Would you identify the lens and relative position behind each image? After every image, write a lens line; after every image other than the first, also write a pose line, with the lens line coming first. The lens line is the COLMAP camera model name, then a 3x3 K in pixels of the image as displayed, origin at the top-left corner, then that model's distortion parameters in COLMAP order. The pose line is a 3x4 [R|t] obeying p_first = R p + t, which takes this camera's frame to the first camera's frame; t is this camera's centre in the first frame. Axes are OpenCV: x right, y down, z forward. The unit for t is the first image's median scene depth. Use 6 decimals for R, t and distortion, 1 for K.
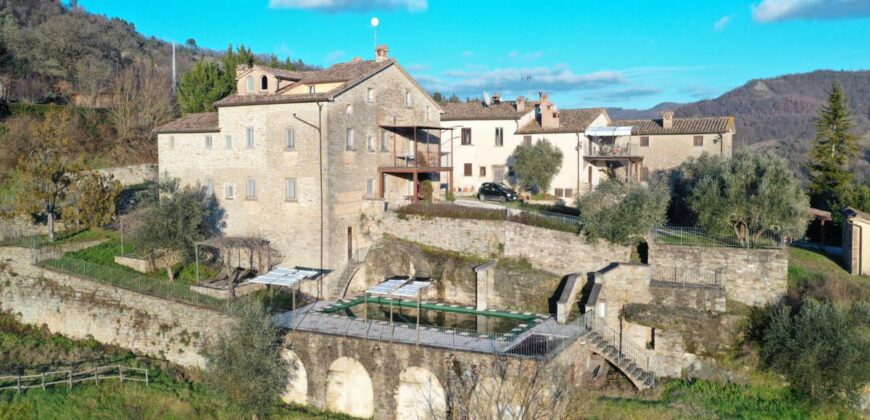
lens RADIAL K [[691.2, 0, 434.1], [0, 691.2, 204.8], [0, 0, 1]] dist [0.009897, 0.010903]
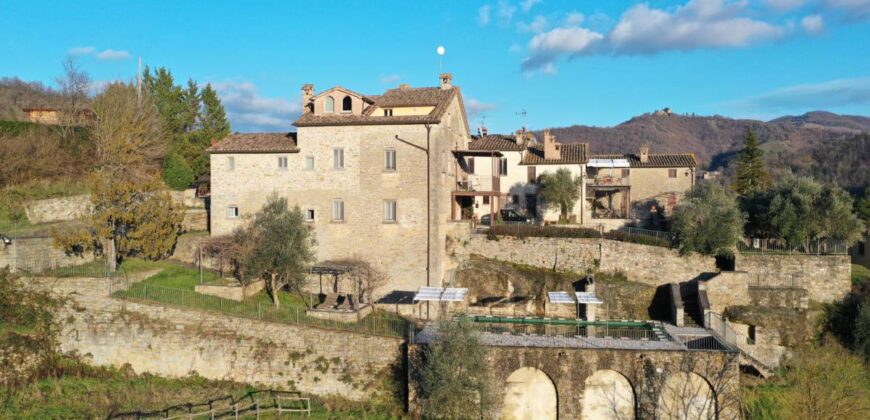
lens RADIAL K [[691.2, 0, 432.4], [0, 691.2, 215.7], [0, 0, 1]] dist [0.009897, 0.010903]
pose [[0.952448, -0.002253, 0.304694, -0.454404], [0.016884, 0.998827, -0.045391, 0.030541], [-0.304234, 0.048377, 0.951368, 0.040028]]
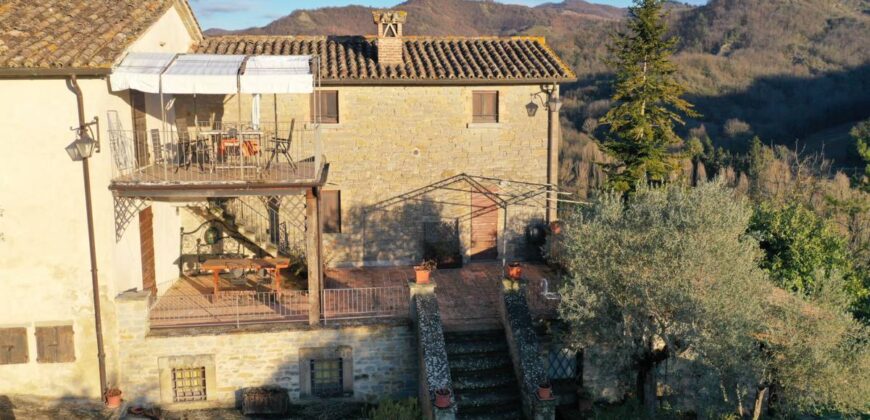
lens RADIAL K [[691.2, 0, 435.6], [0, 691.2, 186.6], [0, 0, 1]] dist [0.009897, 0.010903]
pose [[0.810008, -0.084865, 0.580245, 0.219491], [0.039660, 0.995135, 0.090181, -0.110690], [-0.585076, -0.050035, 0.809434, 0.972425]]
